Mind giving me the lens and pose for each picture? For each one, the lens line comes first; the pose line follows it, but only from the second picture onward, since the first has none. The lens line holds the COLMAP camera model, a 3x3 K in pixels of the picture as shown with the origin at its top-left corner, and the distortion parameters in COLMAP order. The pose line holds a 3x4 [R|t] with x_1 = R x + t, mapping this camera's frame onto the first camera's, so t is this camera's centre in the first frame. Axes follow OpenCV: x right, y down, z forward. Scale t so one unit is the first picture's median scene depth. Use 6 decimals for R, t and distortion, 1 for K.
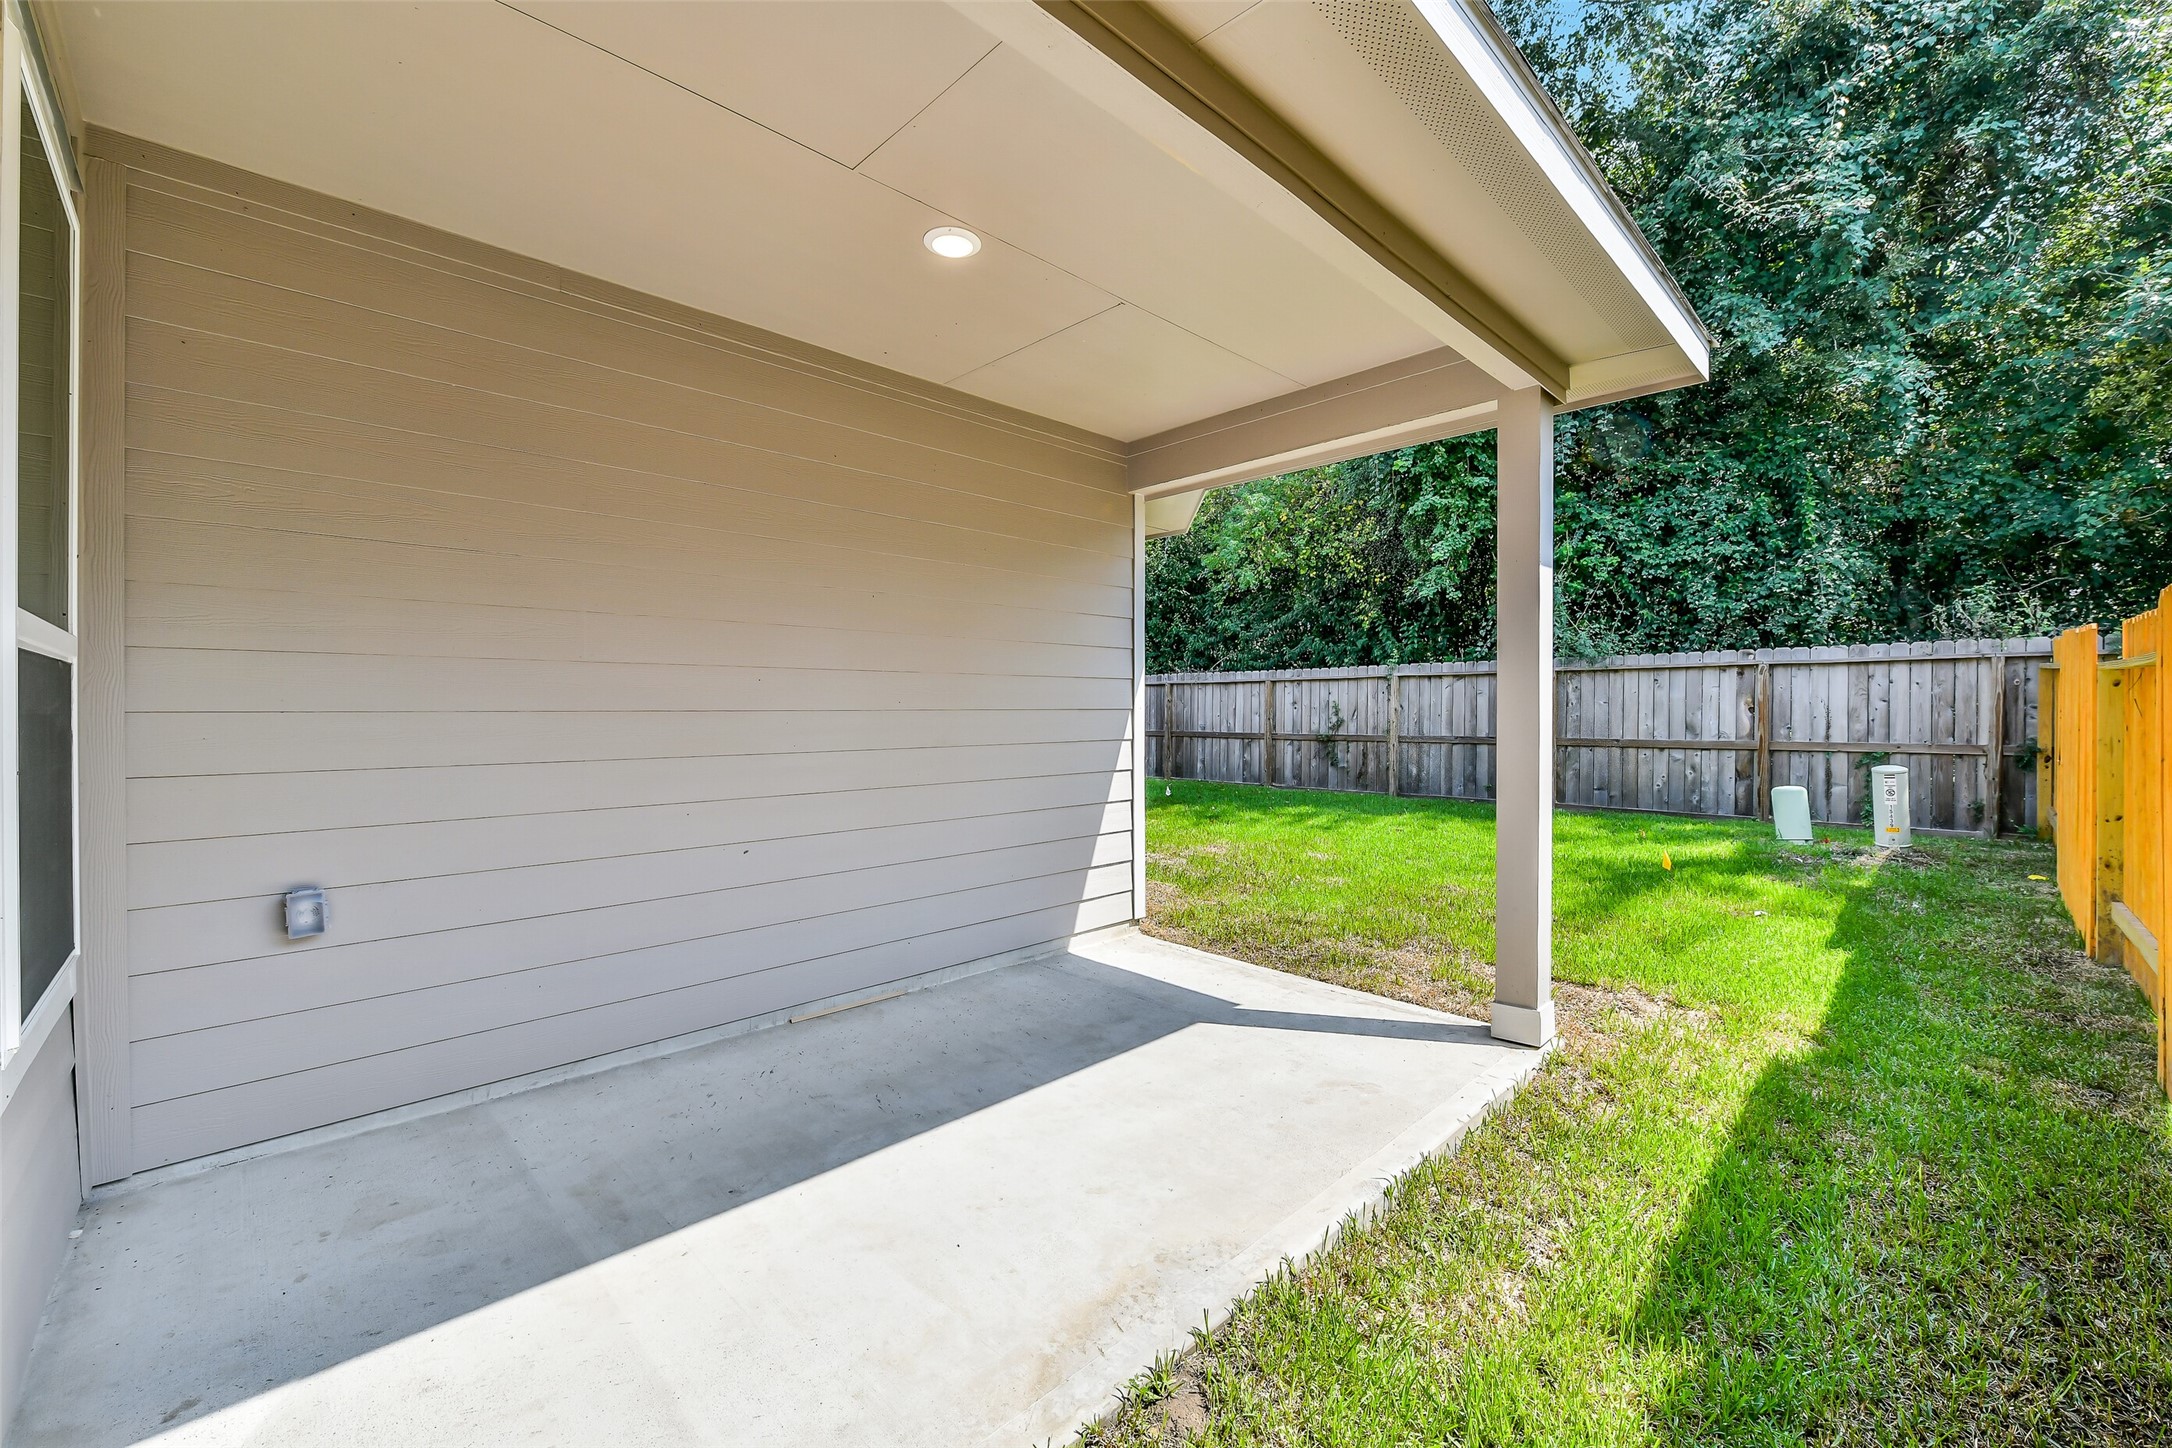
lens RADIAL K [[872.1, 0, 1089.7], [0, 872.1, 711.9], [0, 0, 1]] dist [-0.001126, -0.000109]
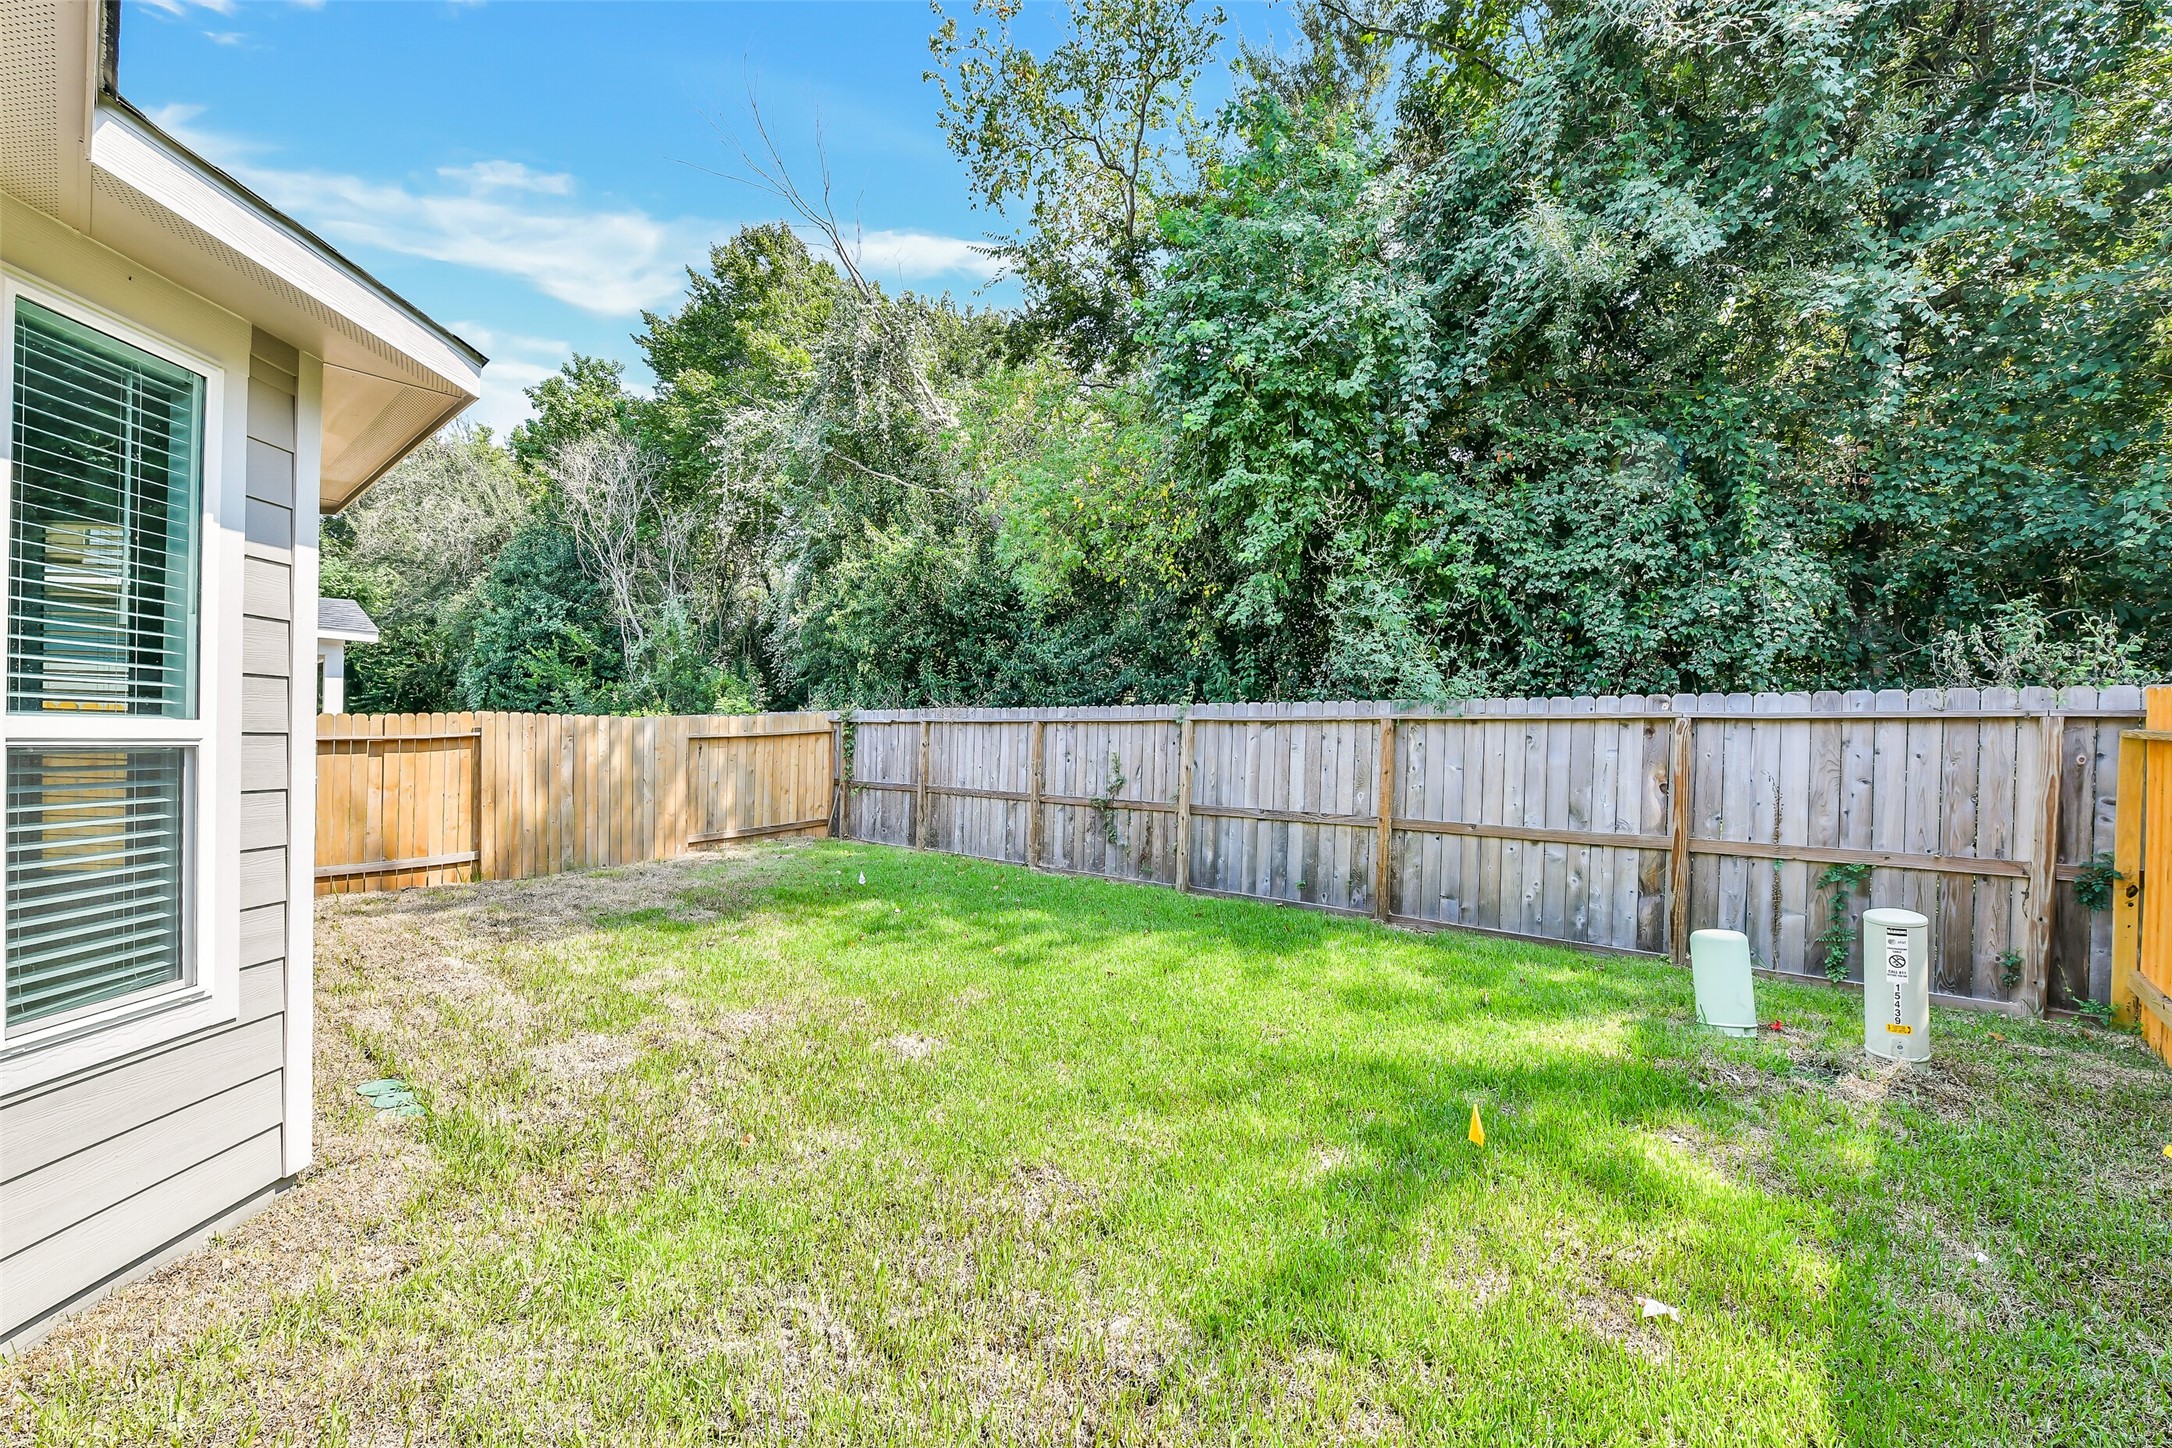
lens RADIAL K [[872.1, 0, 1098.8], [0, 872.1, 740.4], [0, 0, 1]] dist [-0.001126, -0.000109]
pose [[0.997717, 0.023815, 0.063199, 0.255753], [-0.023473, 0.999706, -0.006148, -0.020539], [-0.063326, 0.004651, 0.997982, 0.325405]]
